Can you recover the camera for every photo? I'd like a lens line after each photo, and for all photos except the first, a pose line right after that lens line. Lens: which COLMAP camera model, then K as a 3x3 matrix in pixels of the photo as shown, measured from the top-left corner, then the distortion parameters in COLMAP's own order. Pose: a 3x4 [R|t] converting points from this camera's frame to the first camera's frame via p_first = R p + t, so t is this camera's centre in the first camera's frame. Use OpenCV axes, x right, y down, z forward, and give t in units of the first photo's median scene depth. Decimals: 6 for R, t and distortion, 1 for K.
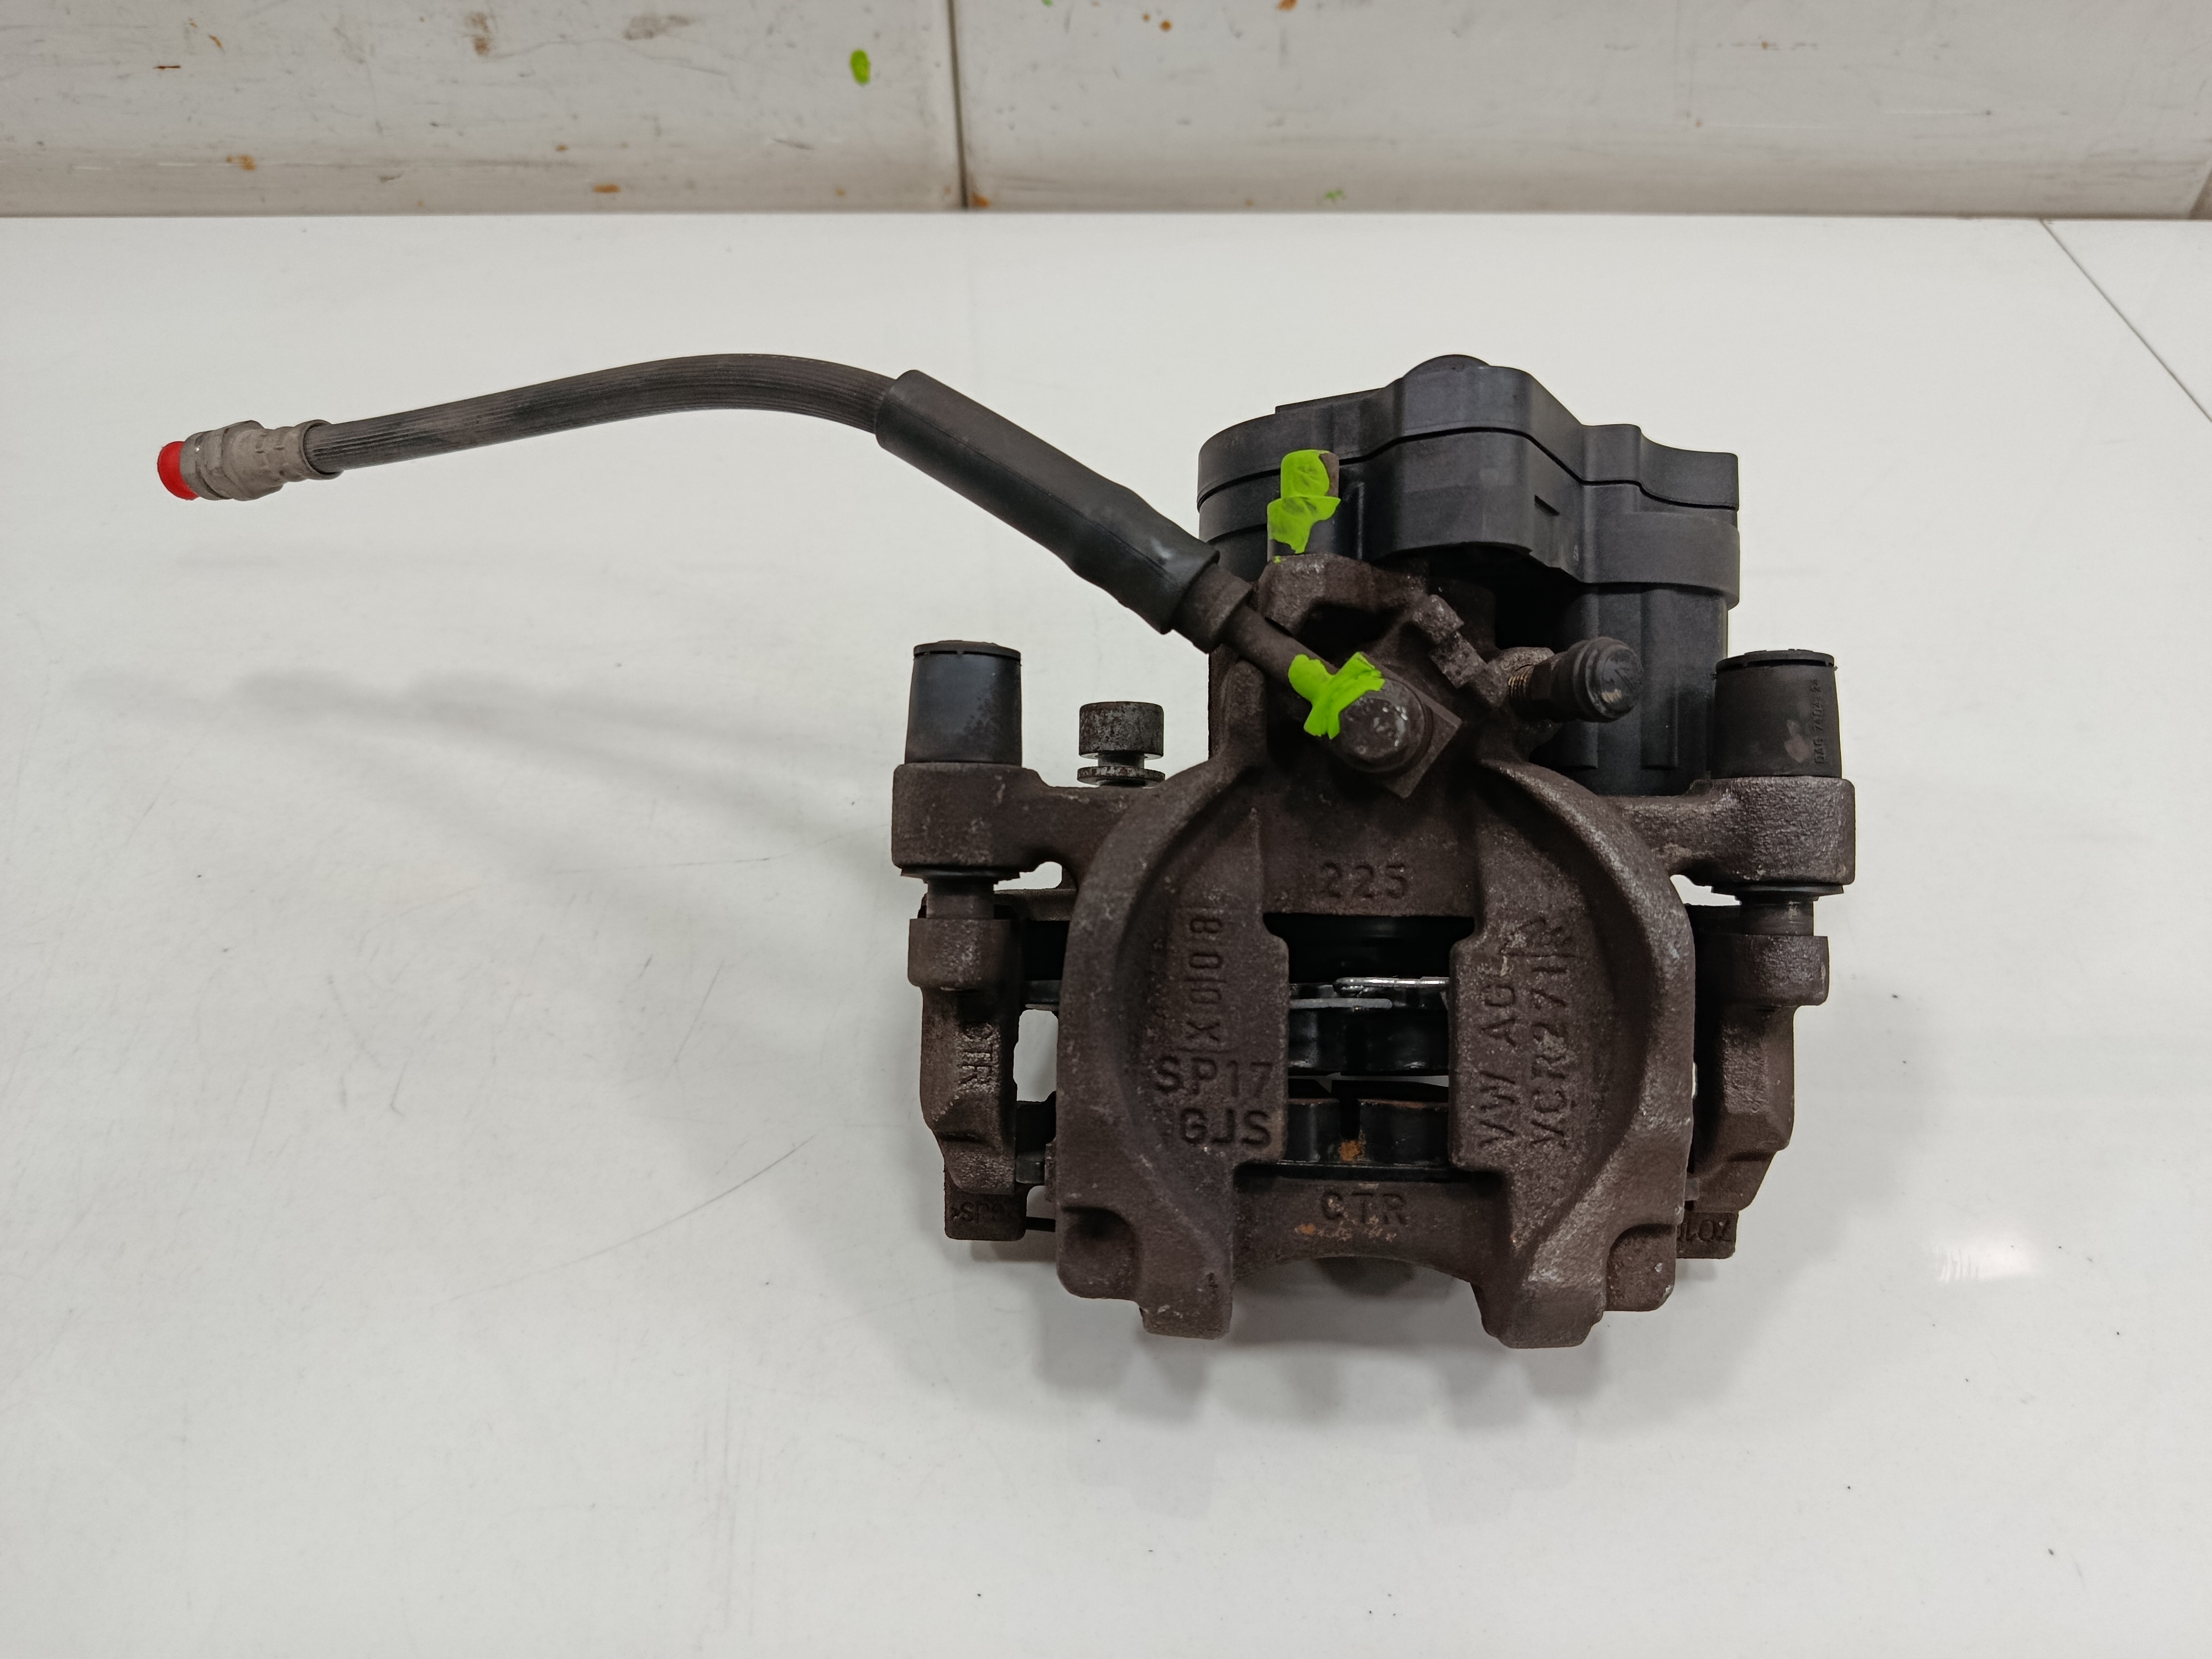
lens RADIAL K [[1558.5, 0, 1108.4], [0, 1558.5, 830.4], [0, 0, 1]] dist [-0.001592, -0.043782]
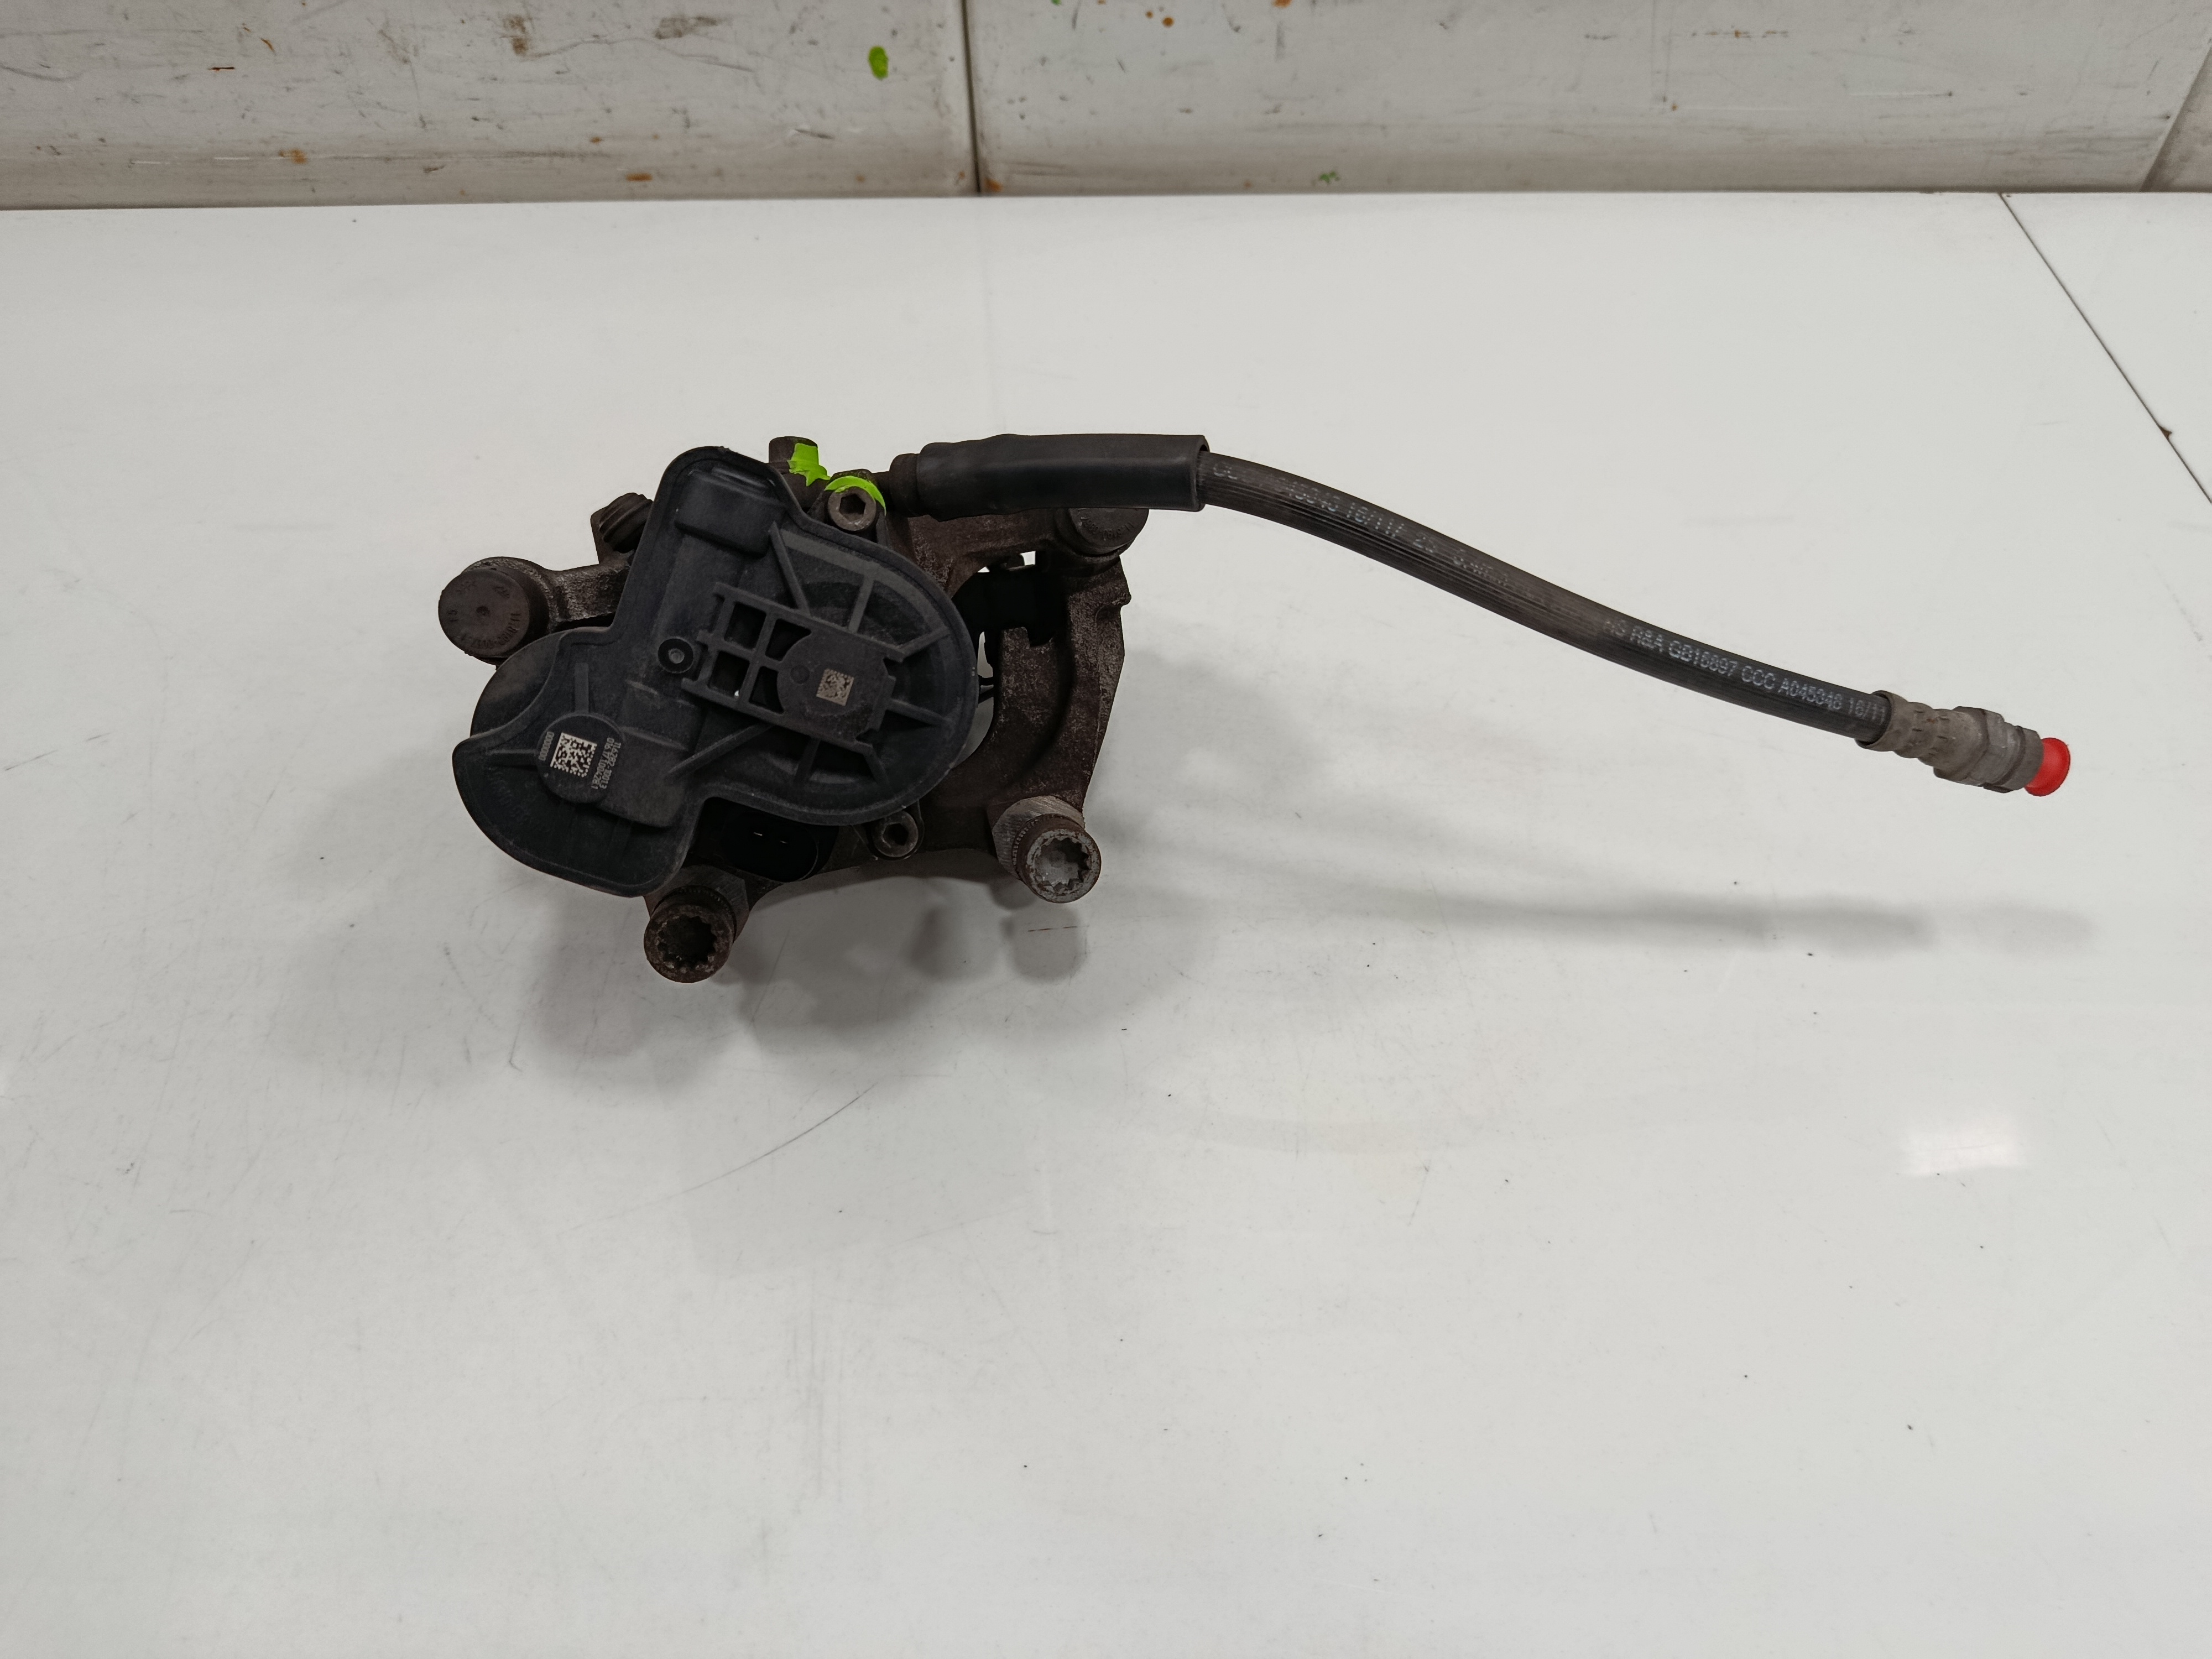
lens RADIAL K [[1552.7, 0, 1106.0], [0, 1552.7, 829.5], [0, 0, 1]] dist [0.007947, -0.061203]
pose [[0.999960, -0.007924, -0.004080, -0.005006], [0.008180, 0.997721, 0.066980, -0.039890], [0.003540, -0.067011, 0.997746, -0.082598]]
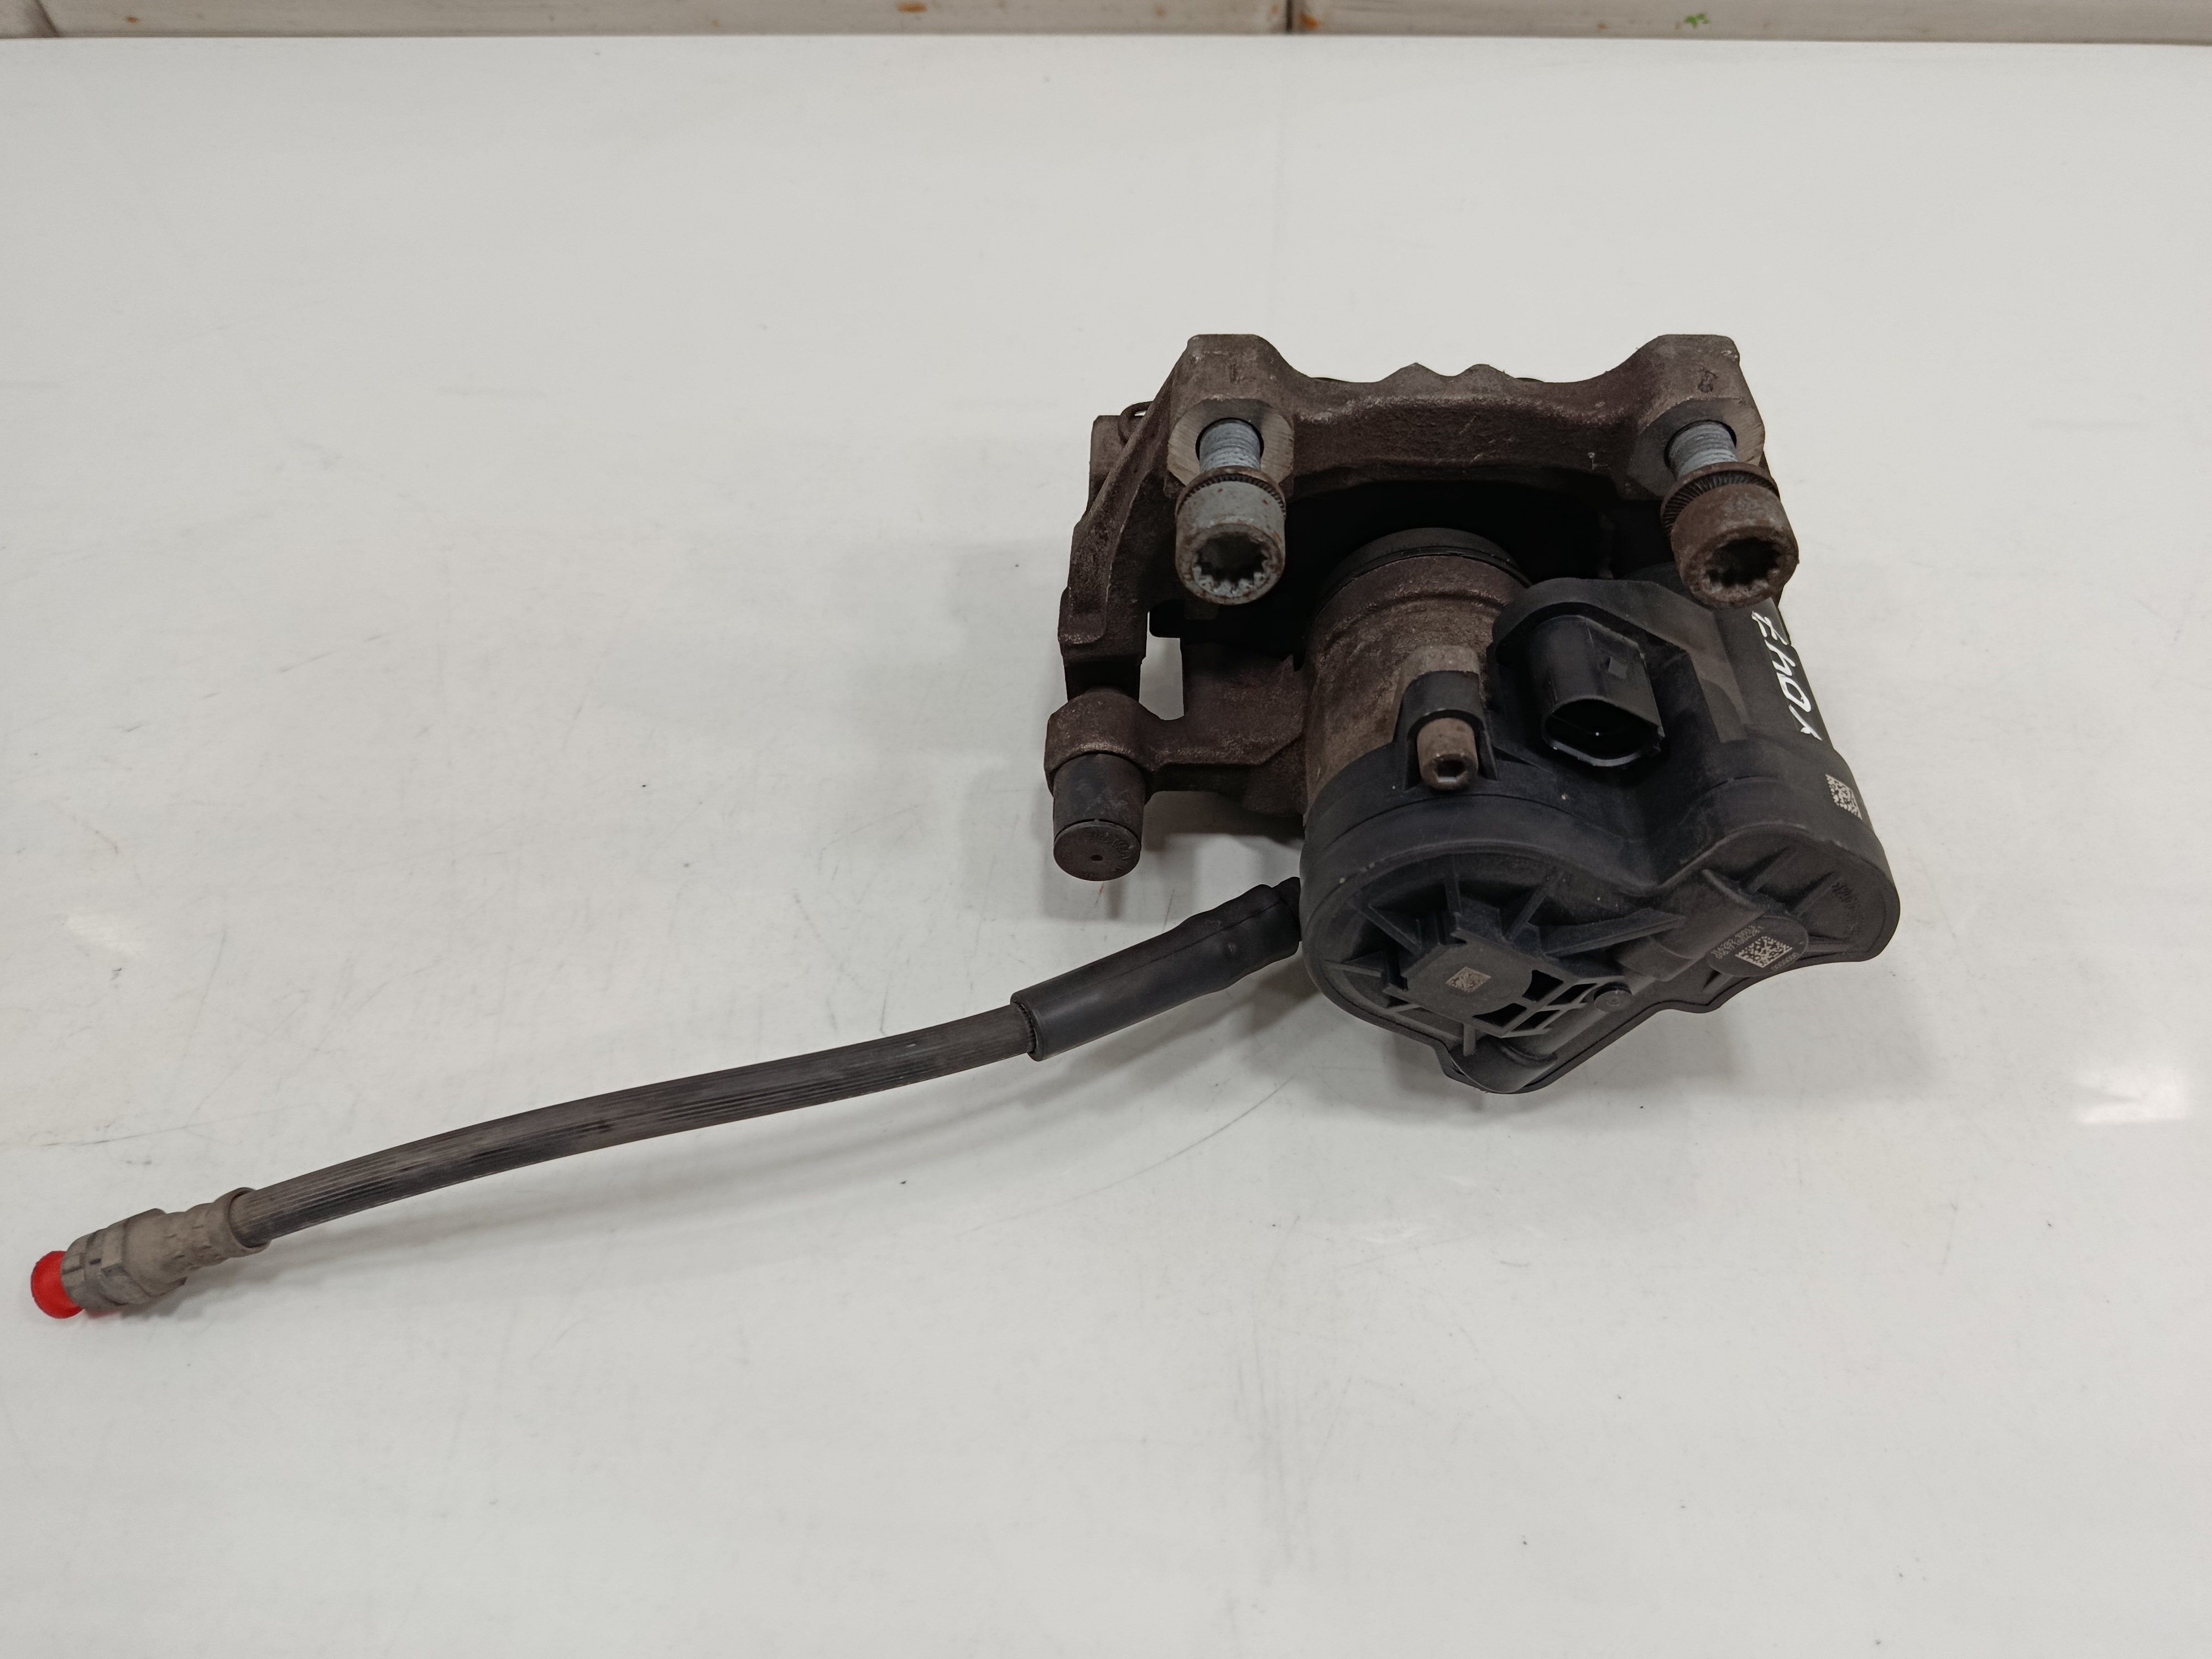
lens RADIAL K [[1533.4, 0, 1105.7], [0, 1533.4, 847.8], [0, 0, 1]] dist [0.019831, -0.069654]
pose [[0.998197, 0.029265, -0.052396, -0.147058], [-0.020702, 0.987370, 0.157074, -0.060305], [0.056331, -0.155707, 0.986196, 0.011502]]
